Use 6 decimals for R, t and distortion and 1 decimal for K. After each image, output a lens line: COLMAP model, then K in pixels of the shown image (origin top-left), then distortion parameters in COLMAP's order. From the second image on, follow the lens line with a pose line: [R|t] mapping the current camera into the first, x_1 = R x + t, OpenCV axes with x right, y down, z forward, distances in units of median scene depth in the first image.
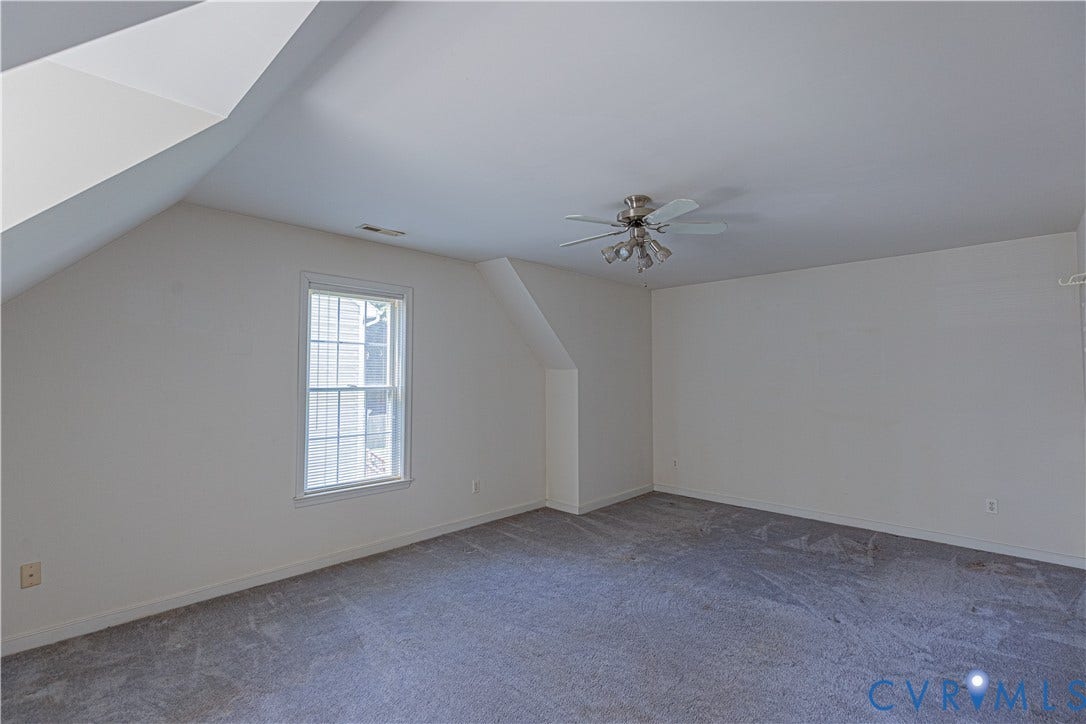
lens RADIAL K [[498.4, 0, 544.4], [0, 498.4, 355.3], [0, 0, 1]] dist [0.001846, 0.000447]
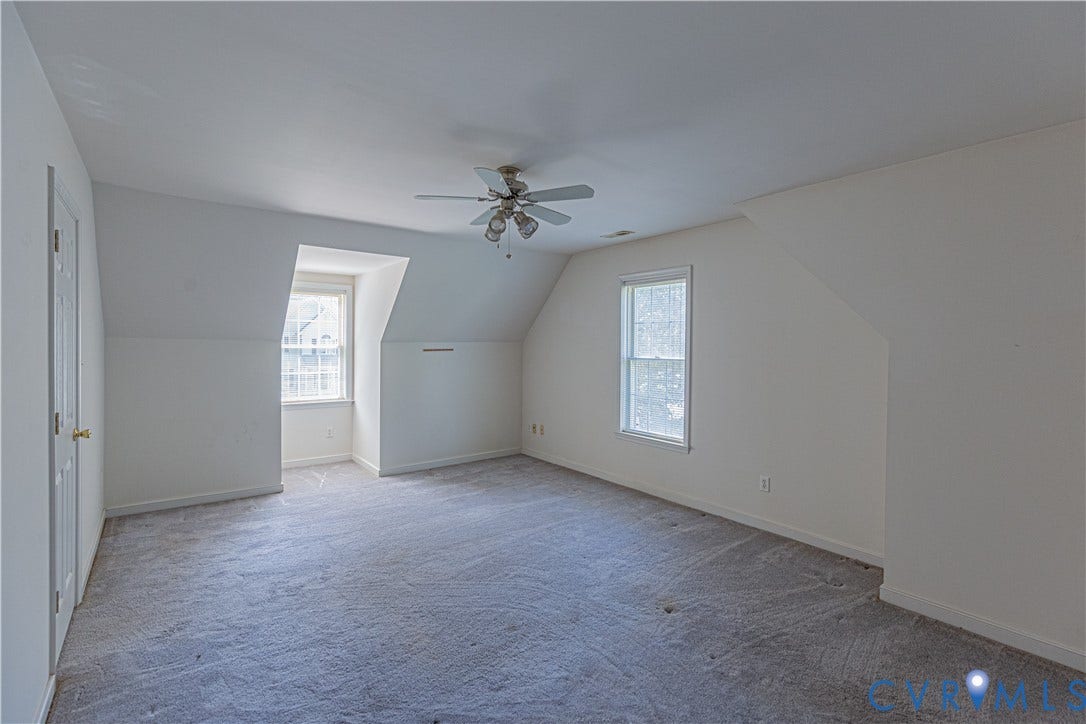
lens RADIAL K [[498.4, 0, 544.4], [0, 498.4, 355.3], [0, 0, 1]] dist [0.001846, 0.000447]
pose [[-0.164066, 0.025229, -0.986127, 0.938713], [0.040066, 0.999018, 0.018893, 0.023930], [0.985635, -0.036411, -0.164916, 0.995620]]
